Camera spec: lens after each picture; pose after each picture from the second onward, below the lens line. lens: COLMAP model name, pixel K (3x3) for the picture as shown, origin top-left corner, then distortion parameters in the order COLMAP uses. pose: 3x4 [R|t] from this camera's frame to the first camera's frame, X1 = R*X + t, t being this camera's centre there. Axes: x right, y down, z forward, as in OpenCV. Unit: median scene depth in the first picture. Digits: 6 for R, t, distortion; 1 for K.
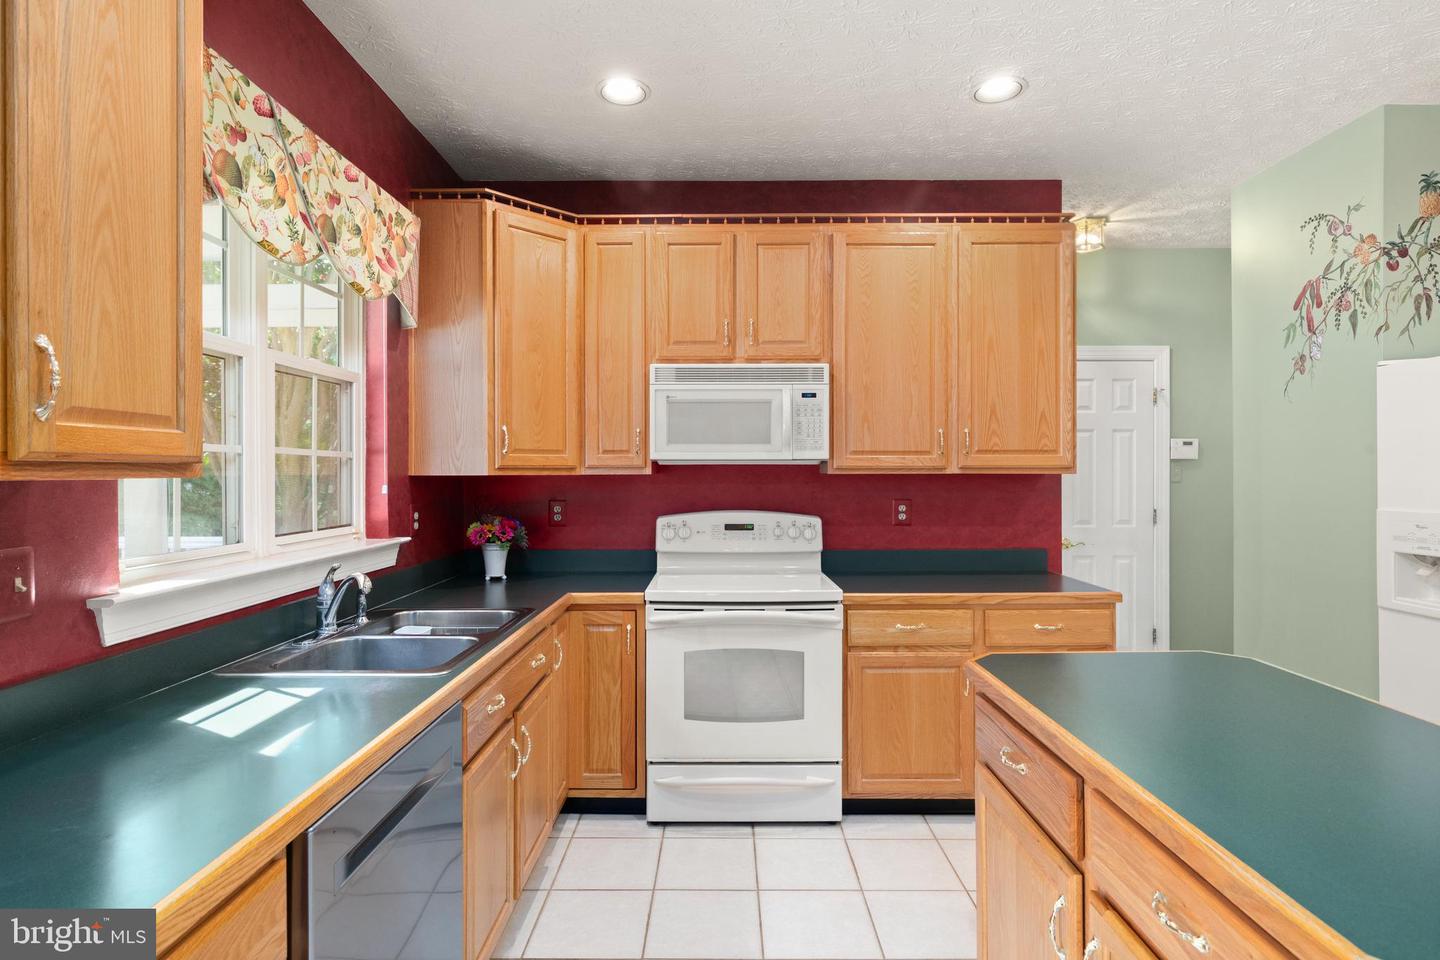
lens RADIAL K [[733.2, 0, 719.5], [0, 733.2, 472.4], [0, 0, 1]] dist [0.000042, -0.000205]
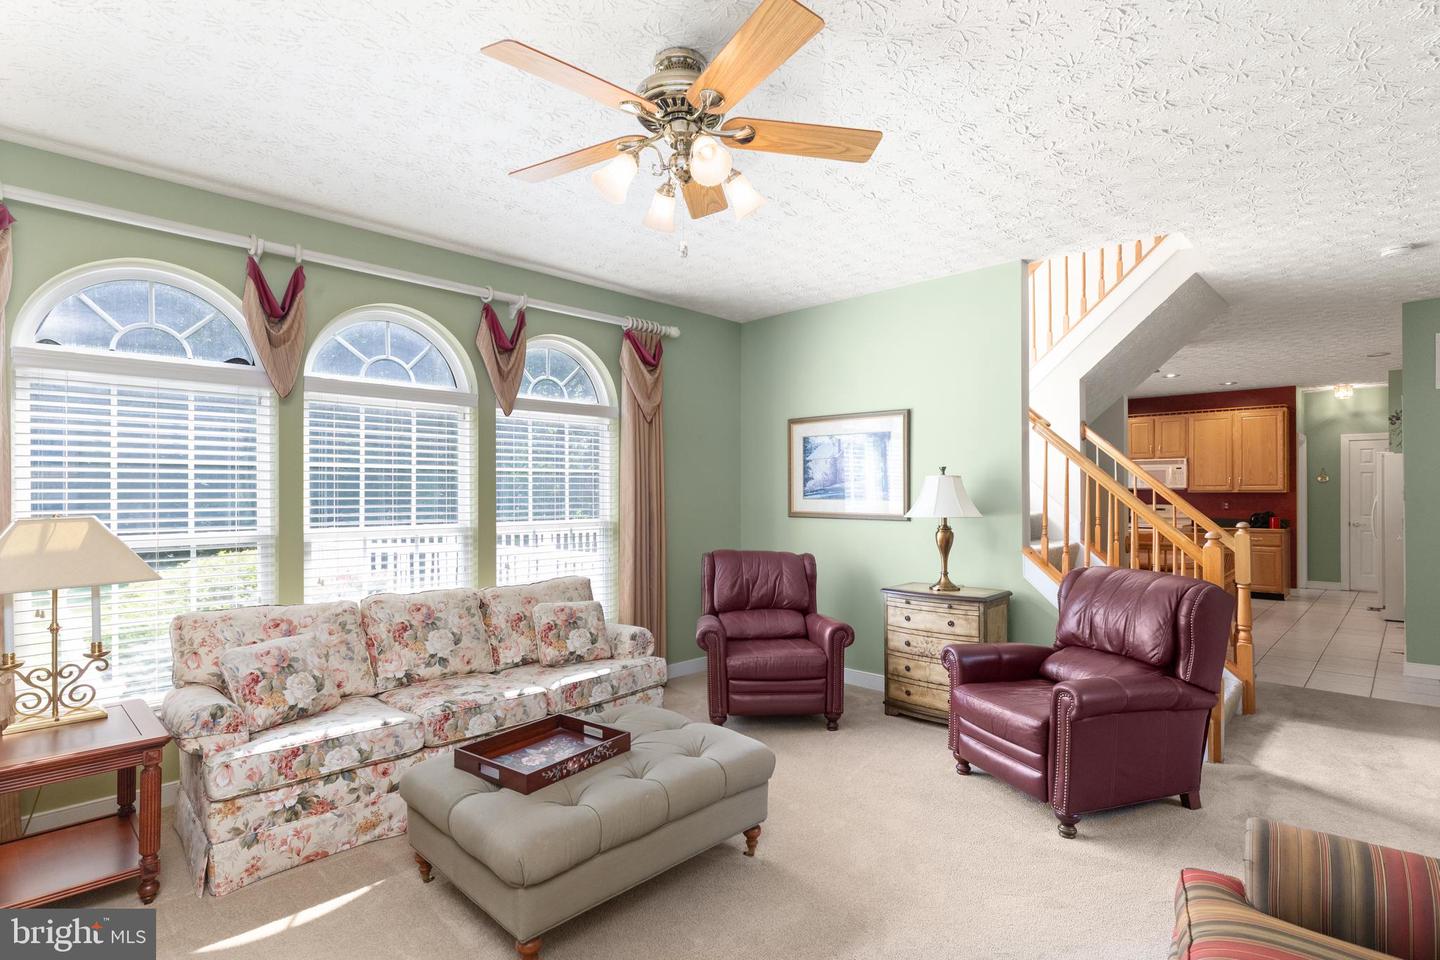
lens RADIAL K [[723.7, 0, 719.2], [0, 723.7, 488.5], [0, 0, 1]] dist [0.001228, 0.000162]
pose [[0.722788, -0.002896, -0.691063, 0.896112], [-0.000128, 0.999991, -0.004324, -0.000499], [0.691069, 0.003213, 0.722781, -2.833894]]
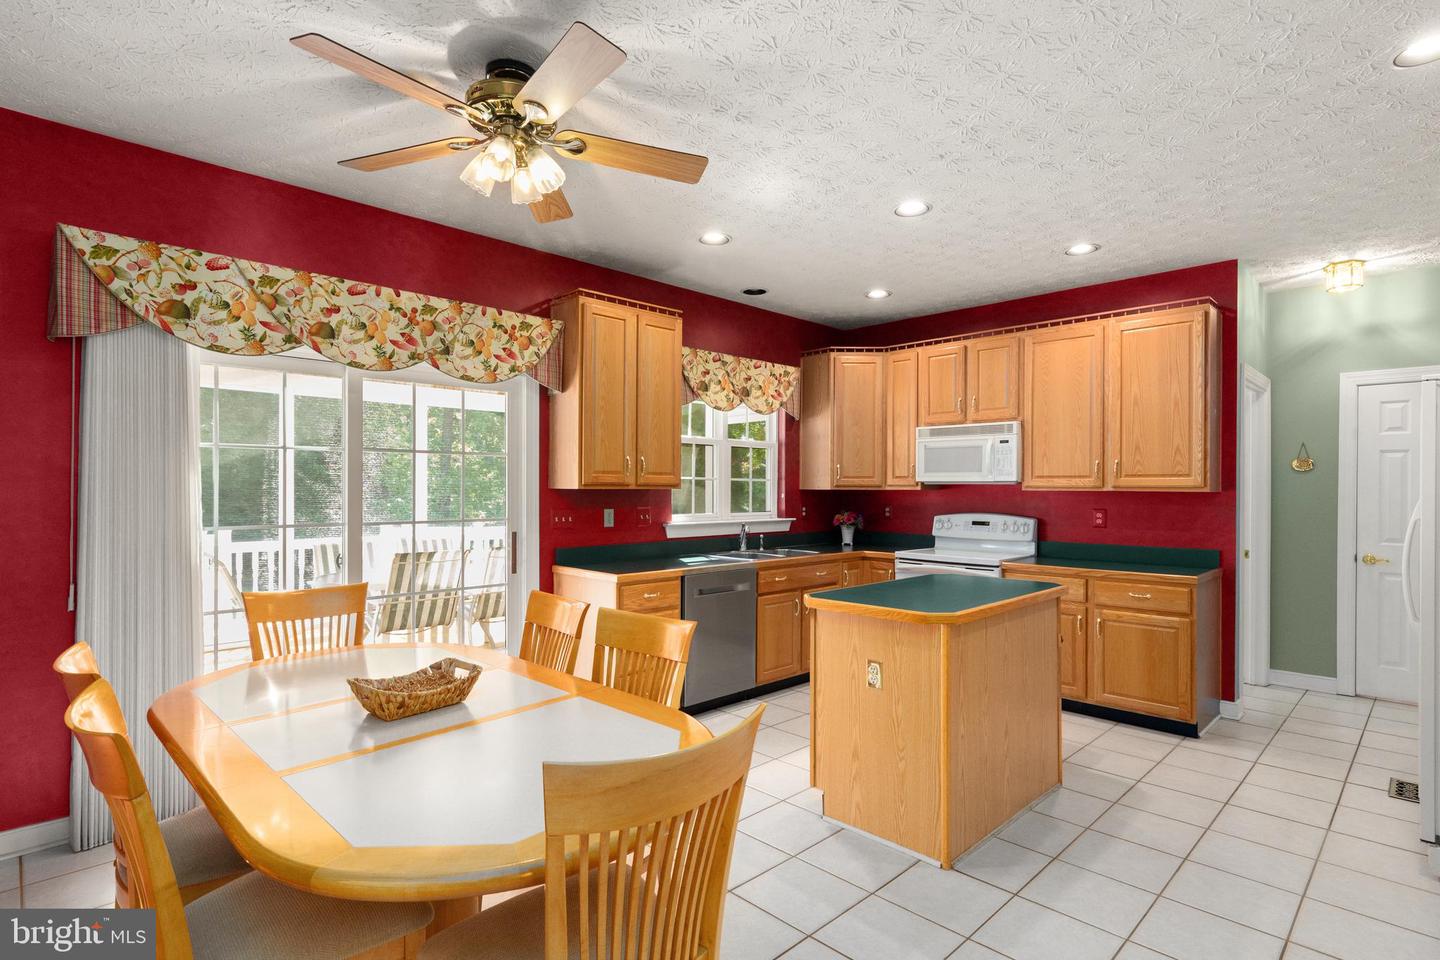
lens RADIAL K [[723.7, 0, 719.2], [0, 723.7, 488.5], [0, 0, 1]] dist [0.001228, 0.000162]
pose [[0.707242, 0.006048, -0.706945, 0.825763], [-0.006582, 0.999976, 0.001971, -0.000987], [0.706941, 0.003259, 0.707265, -0.586289]]
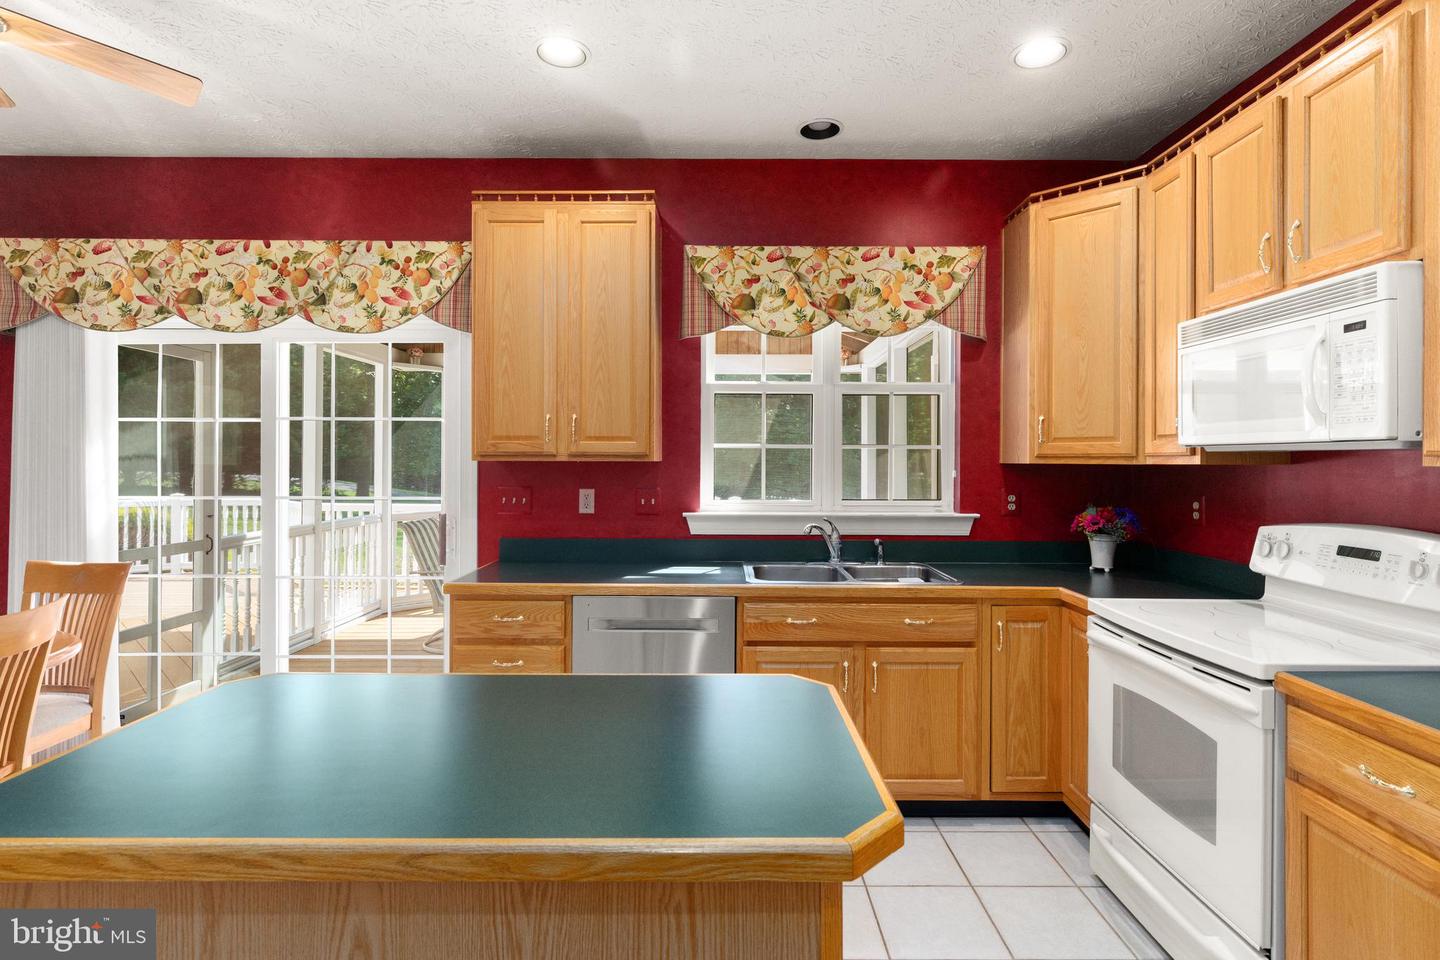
lens RADIAL K [[721.3, 0, 723.3], [0, 721.3, 460.0], [0, 0, 1]] dist [0.000300, 0.000036]
pose [[0.004843, 0.002220, -0.999986, 0.691541], [-0.005606, 0.999982, 0.002193, -0.000870], [0.999973, 0.005595, 0.004855, 0.523266]]
